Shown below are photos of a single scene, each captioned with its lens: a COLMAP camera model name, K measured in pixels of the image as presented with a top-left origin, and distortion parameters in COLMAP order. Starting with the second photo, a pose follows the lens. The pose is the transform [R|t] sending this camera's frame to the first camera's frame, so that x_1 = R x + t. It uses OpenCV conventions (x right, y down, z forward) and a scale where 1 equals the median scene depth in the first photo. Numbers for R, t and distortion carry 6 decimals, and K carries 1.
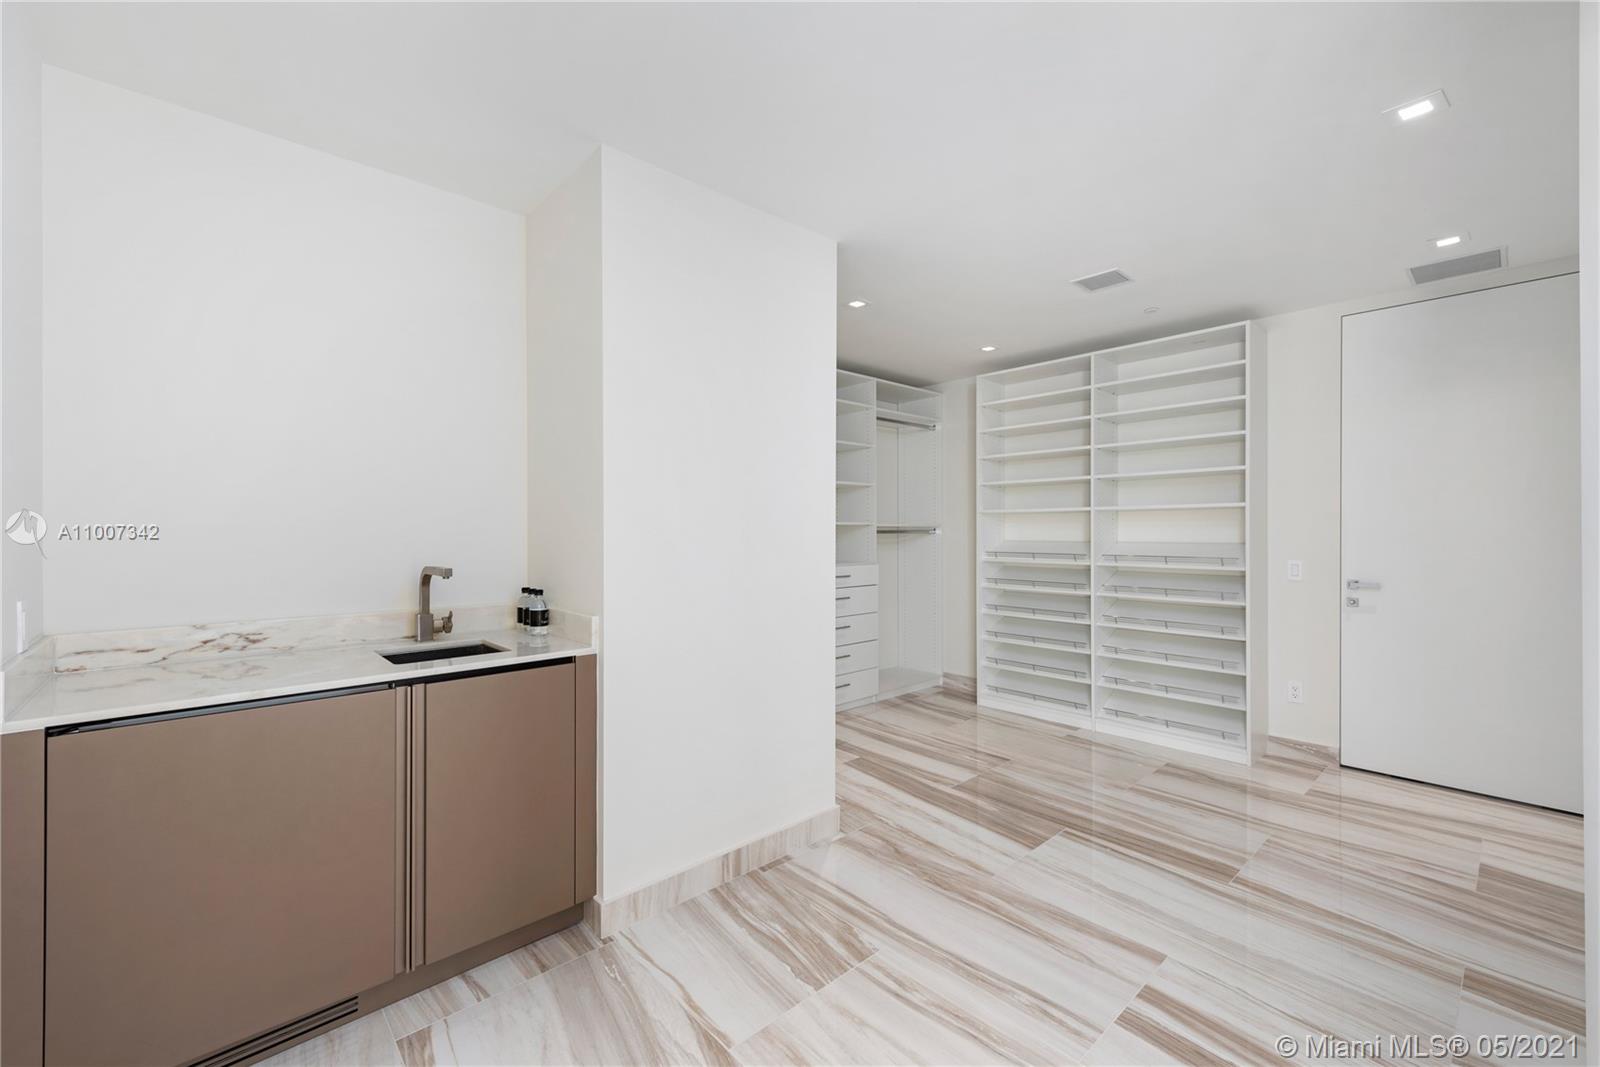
lens RADIAL K [[650.1, 0, 800.0], [0, 650.1, 533.5], [0, 0, 1]] dist [0.000023, -0.000002]
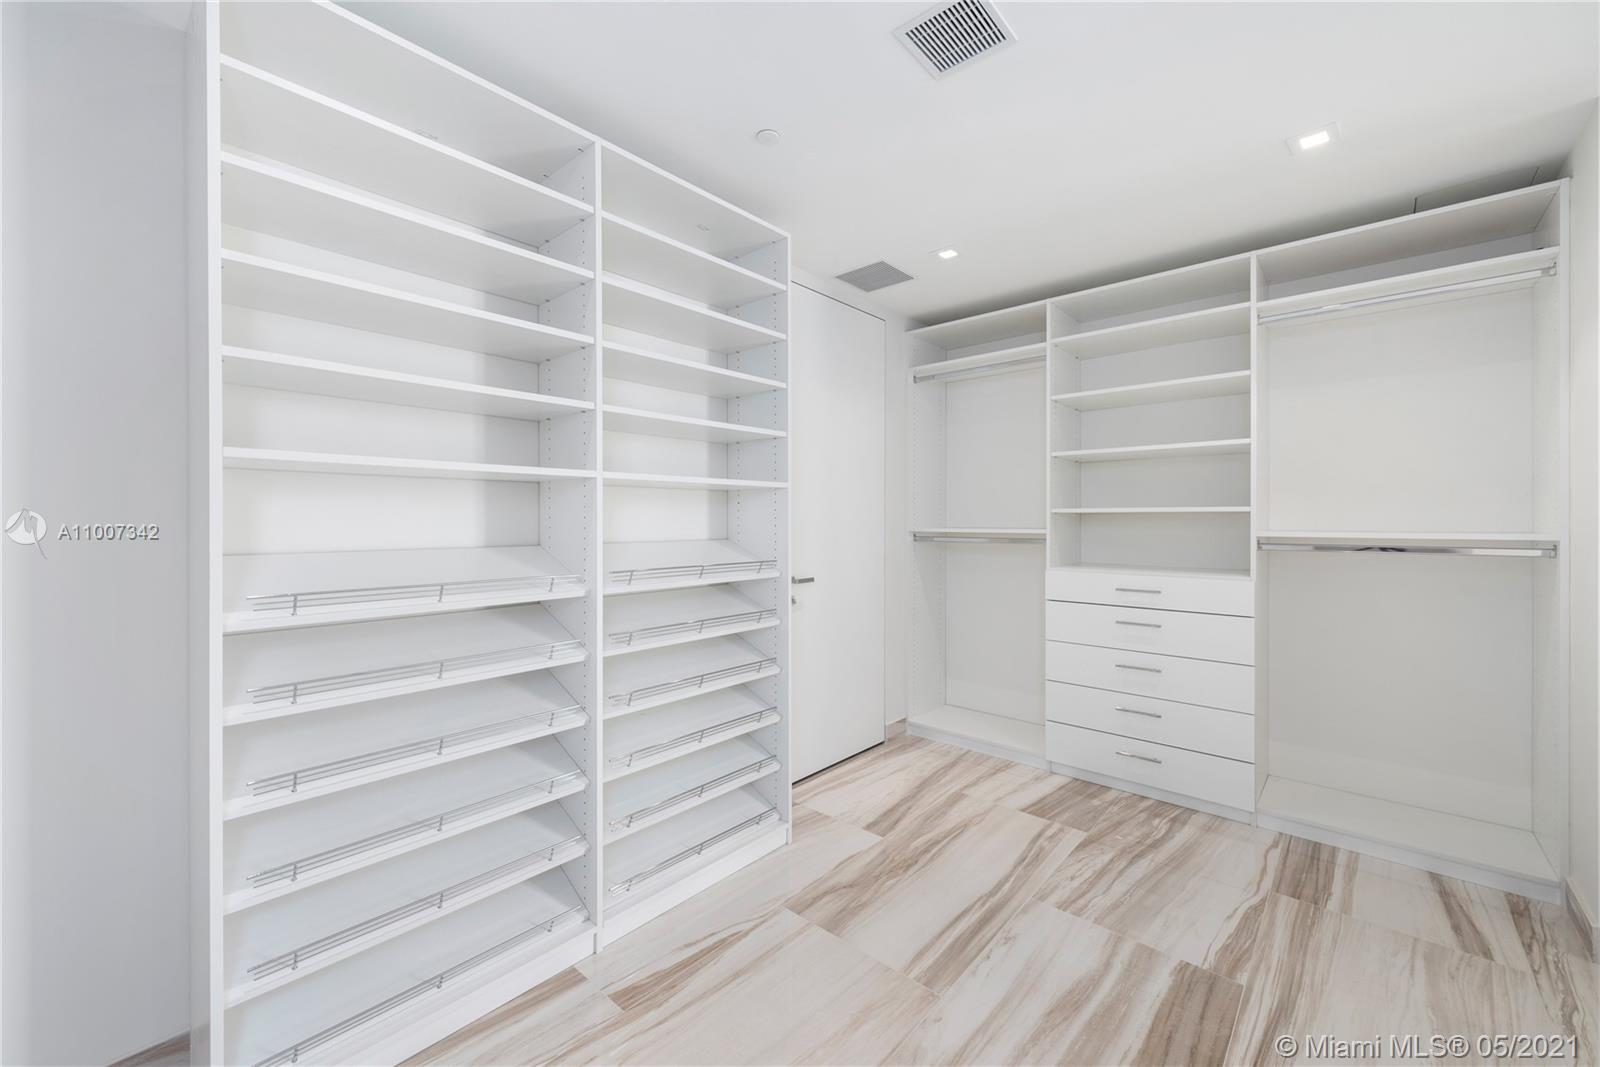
lens RADIAL K [[627.4, 0, 800.8], [0, 627.4, 526.0], [0, 0, 1]] dist [0.000324, 0.000026]
pose [[-0.103579, -0.009367, 0.994577, -0.015900], [0.000887, 0.999954, 0.009510, -0.009257], [-0.994621, 0.001868, -0.103566, 1.387466]]
